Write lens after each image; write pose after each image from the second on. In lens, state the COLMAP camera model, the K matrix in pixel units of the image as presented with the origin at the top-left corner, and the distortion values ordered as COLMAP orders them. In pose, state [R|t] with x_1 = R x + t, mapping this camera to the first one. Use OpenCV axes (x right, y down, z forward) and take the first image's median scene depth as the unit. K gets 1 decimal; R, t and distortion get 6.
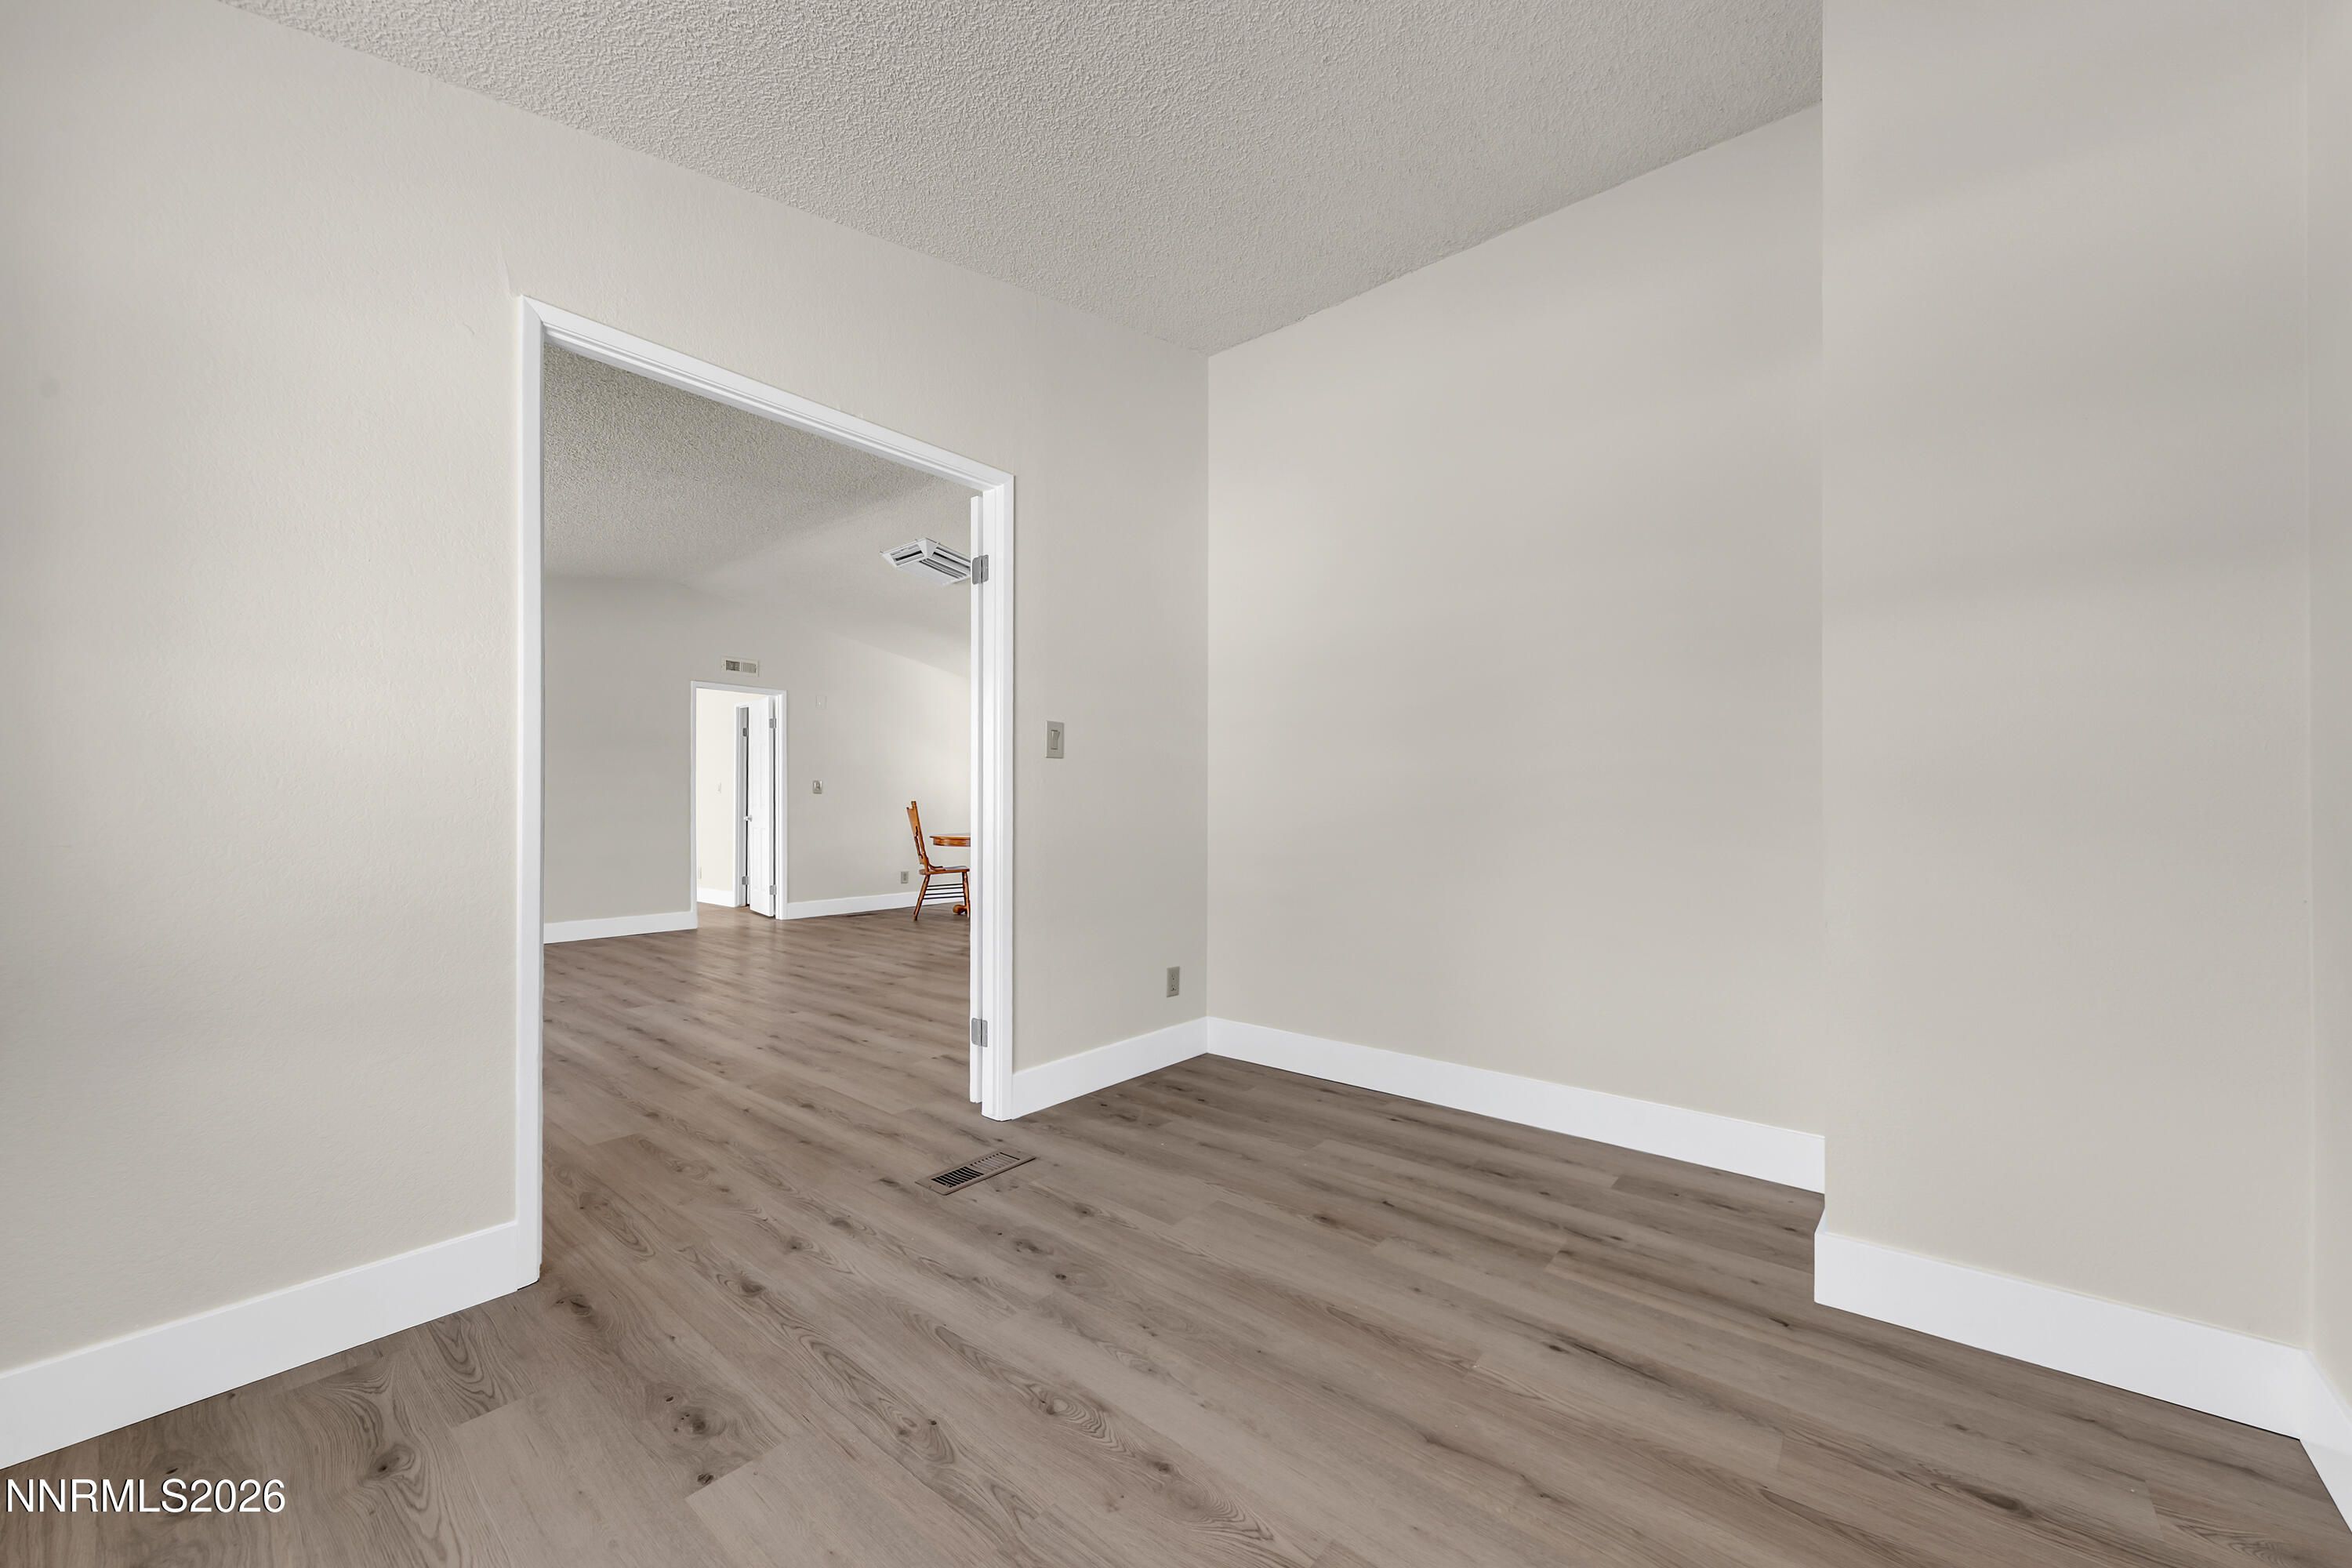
lens RADIAL K [[911.3, 0, 1176.0], [0, 911.3, 784.0], [0, 0, 1]] dist [0.000661, -0.000017]
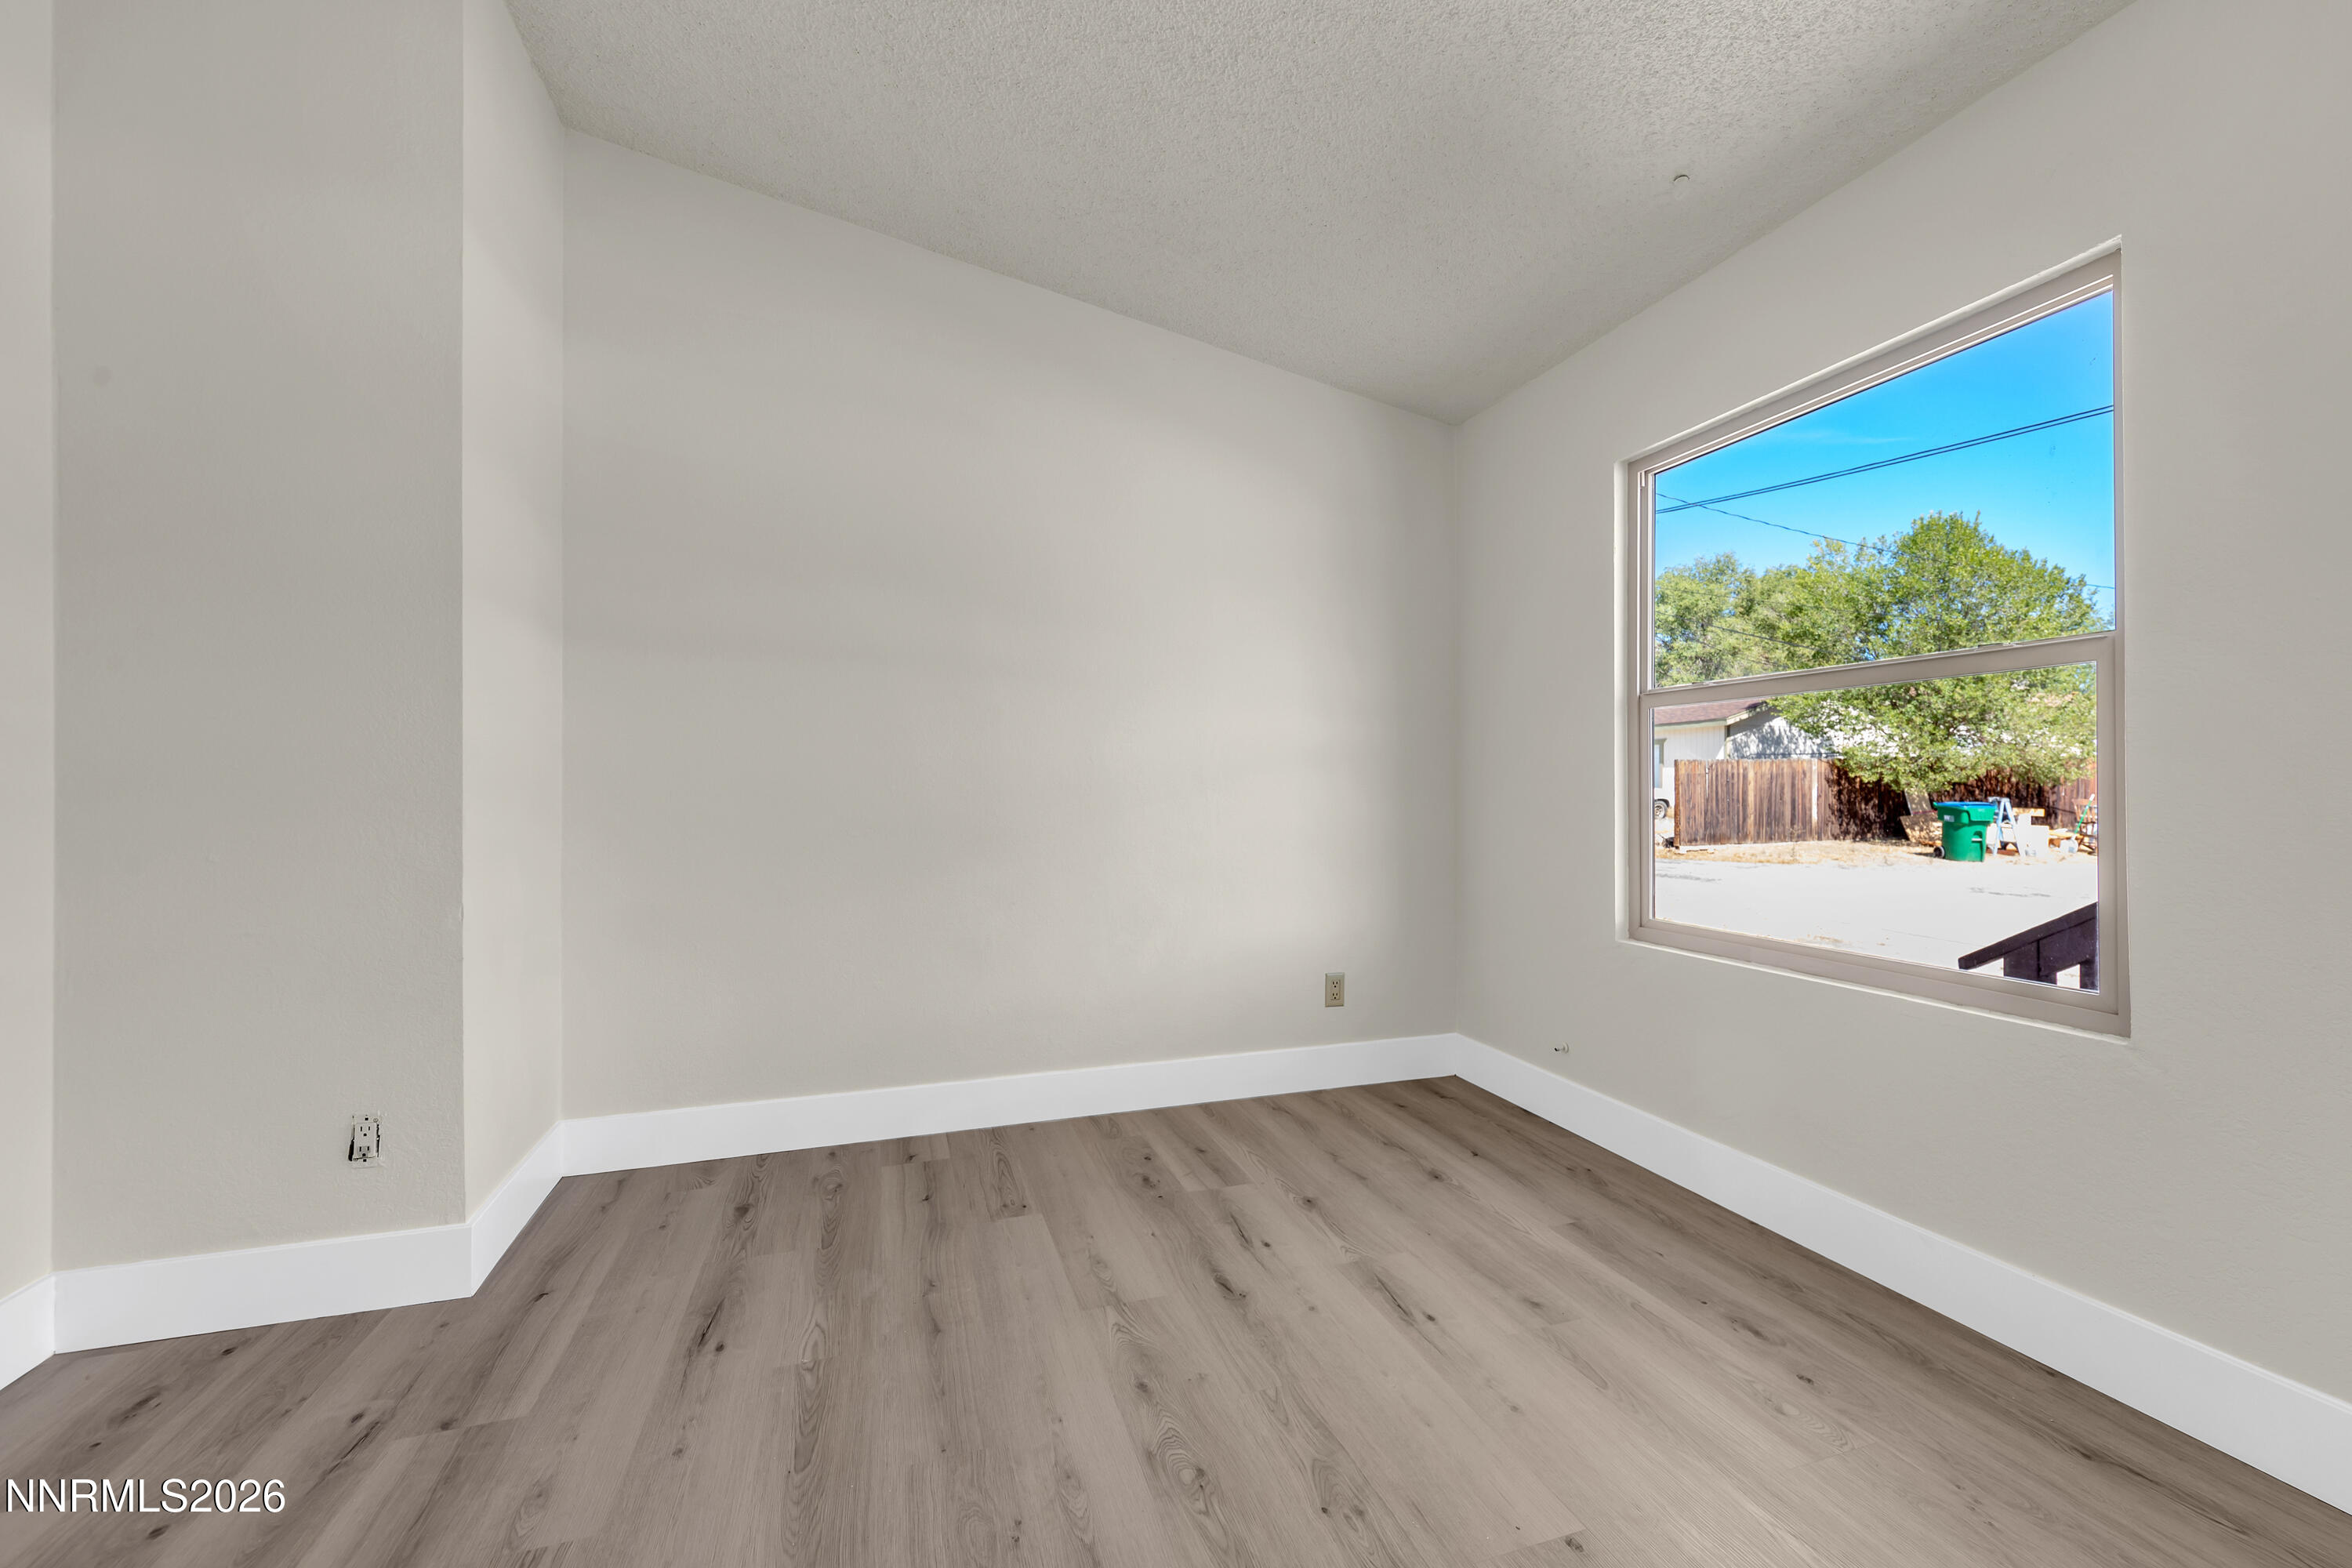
lens RADIAL K [[911.3, 0, 1176.0], [0, 911.3, 784.0], [0, 0, 1]] dist [0.000661, -0.000017]
pose [[-0.844037, 0.005159, 0.536260, -0.606262], [-0.010591, 0.999598, -0.026285, 0.032327], [-0.536181, -0.027865, -0.843643, 1.799531]]
